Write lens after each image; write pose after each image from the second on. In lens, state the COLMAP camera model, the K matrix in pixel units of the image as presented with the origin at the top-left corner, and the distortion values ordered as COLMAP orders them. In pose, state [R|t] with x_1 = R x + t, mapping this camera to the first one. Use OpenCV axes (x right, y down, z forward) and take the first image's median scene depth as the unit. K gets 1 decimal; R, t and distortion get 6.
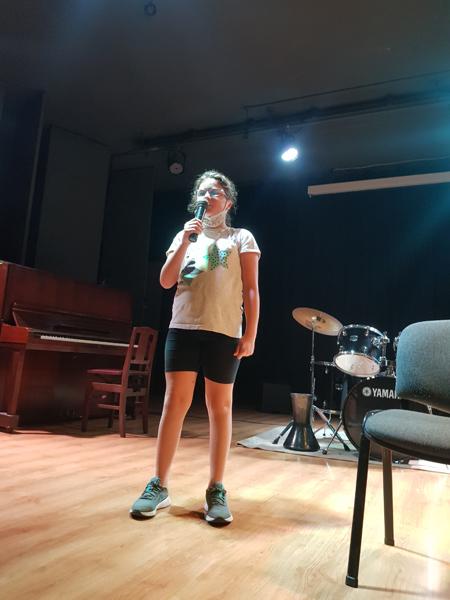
lens RADIAL K [[472.5, 0, 215.0], [0, 472.5, 300.5], [0, 0, 1]] dist [0.092902, -0.111270]
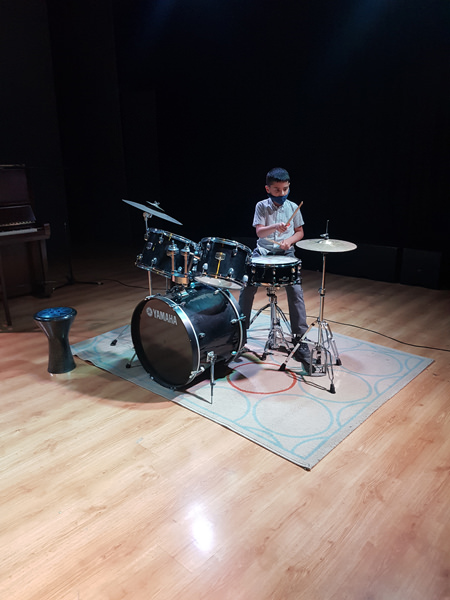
lens RADIAL K [[466.1, 0, 234.8], [0, 466.1, 294.3], [0, 0, 1]] dist [0.165479, -0.357437]
pose [[0.956356, 0.004761, -0.292164, 0.668469], [0.113265, 0.915656, 0.385675, -0.141942], [0.269358, -0.401934, 0.875154, 0.281992]]
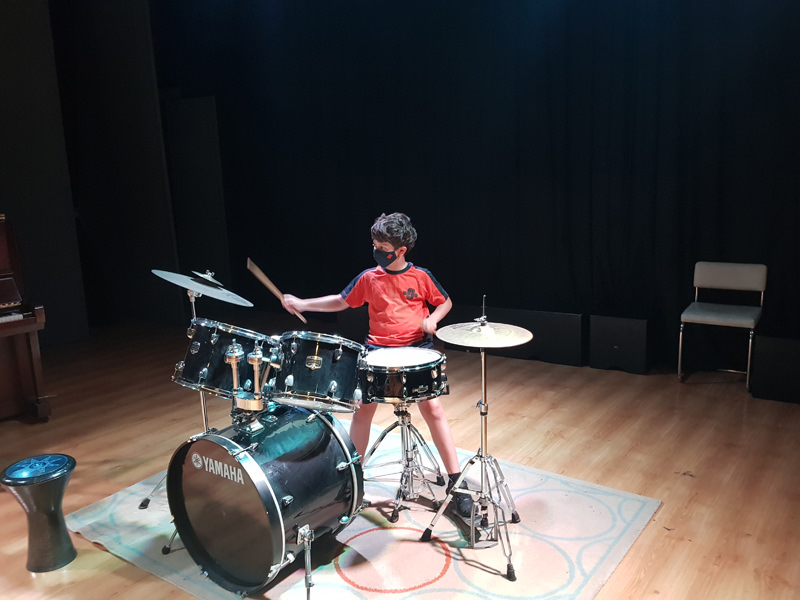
lens RADIAL K [[660.7, 0, 400.0], [0, 660.7, 300.0], [0, 0, 1]] dist [0.032991, -0.006061]
pose [[0.975025, -0.069764, -0.210855, 0.646777], [0.132562, 0.944532, 0.300477, -0.148893], [0.178197, -0.320924, 0.930190, 0.397604]]
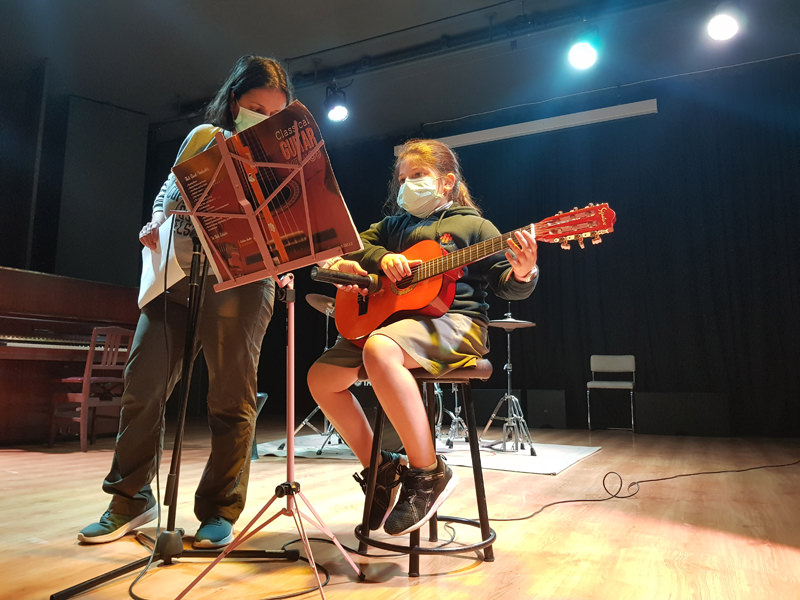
lens RADIAL K [[621.4, 0, 391.3], [0, 621.4, 290.1], [0, 0, 1]] dist [0.165479, -0.357437]
pose [[0.997859, -0.064442, -0.011149, 0.377731], [0.064365, 0.997901, -0.007134, 0.028617], [0.011585, 0.006401, 0.999912, -0.166850]]
